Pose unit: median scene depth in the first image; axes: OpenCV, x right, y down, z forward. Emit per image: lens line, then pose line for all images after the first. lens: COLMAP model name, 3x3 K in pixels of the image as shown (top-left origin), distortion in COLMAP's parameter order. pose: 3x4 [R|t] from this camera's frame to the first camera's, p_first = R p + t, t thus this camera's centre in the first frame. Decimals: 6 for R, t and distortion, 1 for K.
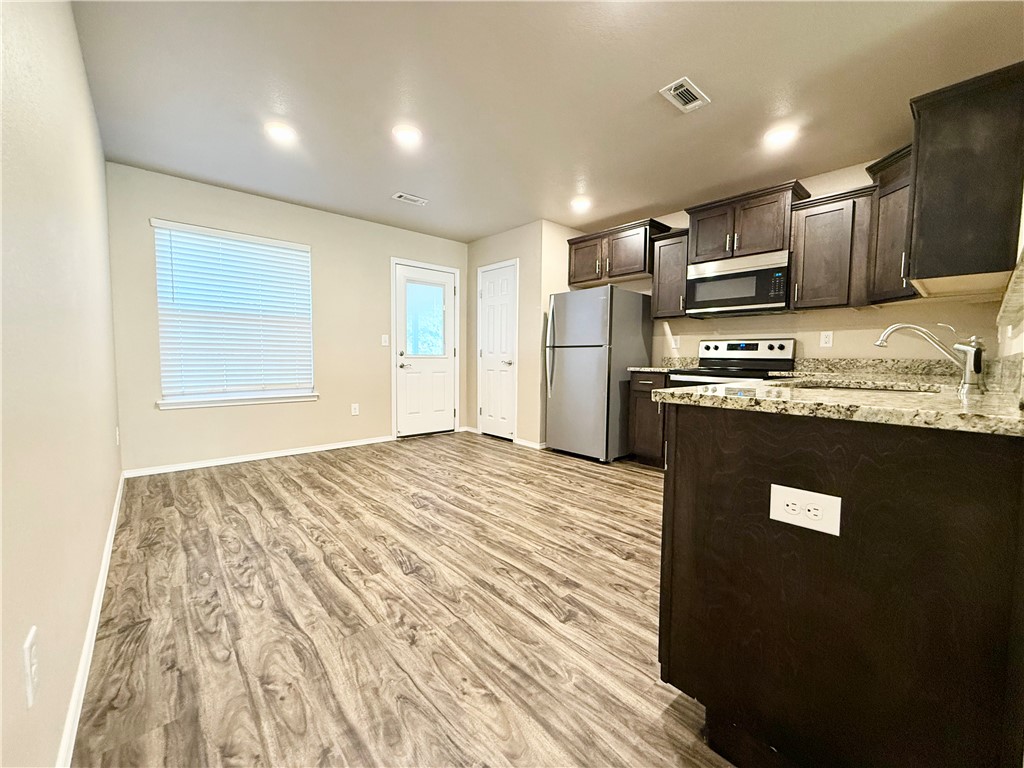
lens RADIAL K [[411.0, 0, 510.0], [0, 411.0, 382.4], [0, 0, 1]] dist [-0.000333, 0.000156]
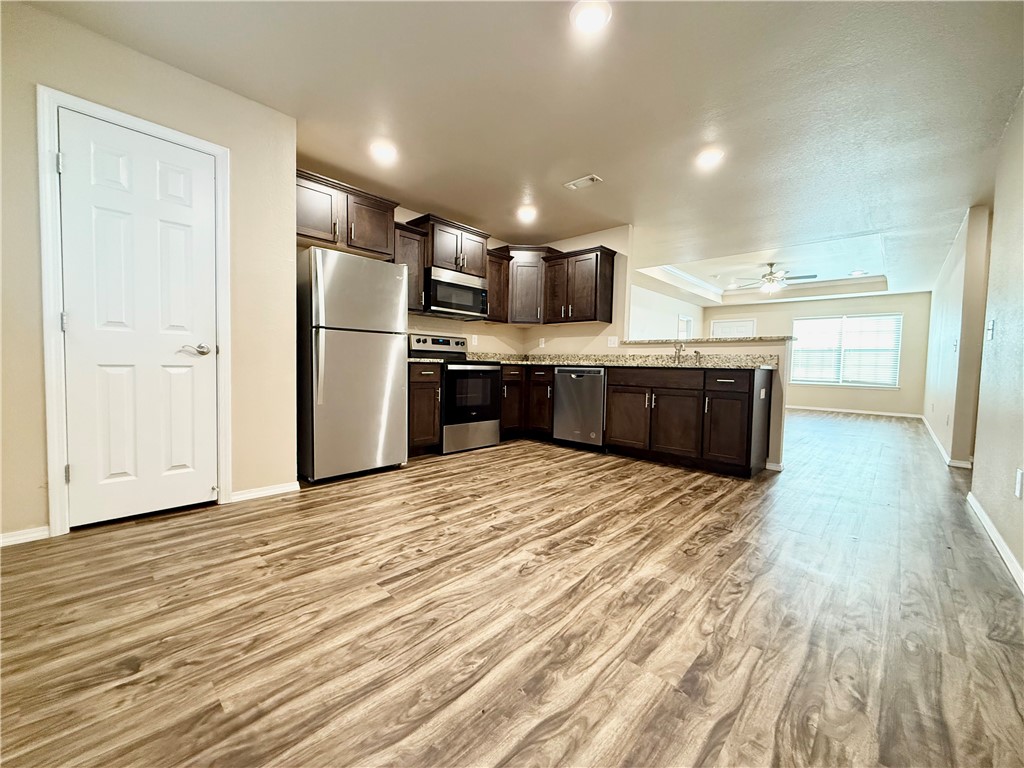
lens RADIAL K [[411.0, 0, 510.0], [0, 411.0, 382.4], [0, 0, 1]] dist [-0.000333, 0.000156]
pose [[-0.094081, -0.058209, 0.993861, -0.880208], [0.039383, 0.997290, 0.062138, -0.040602], [-0.994785, 0.044987, -0.091534, 1.126791]]
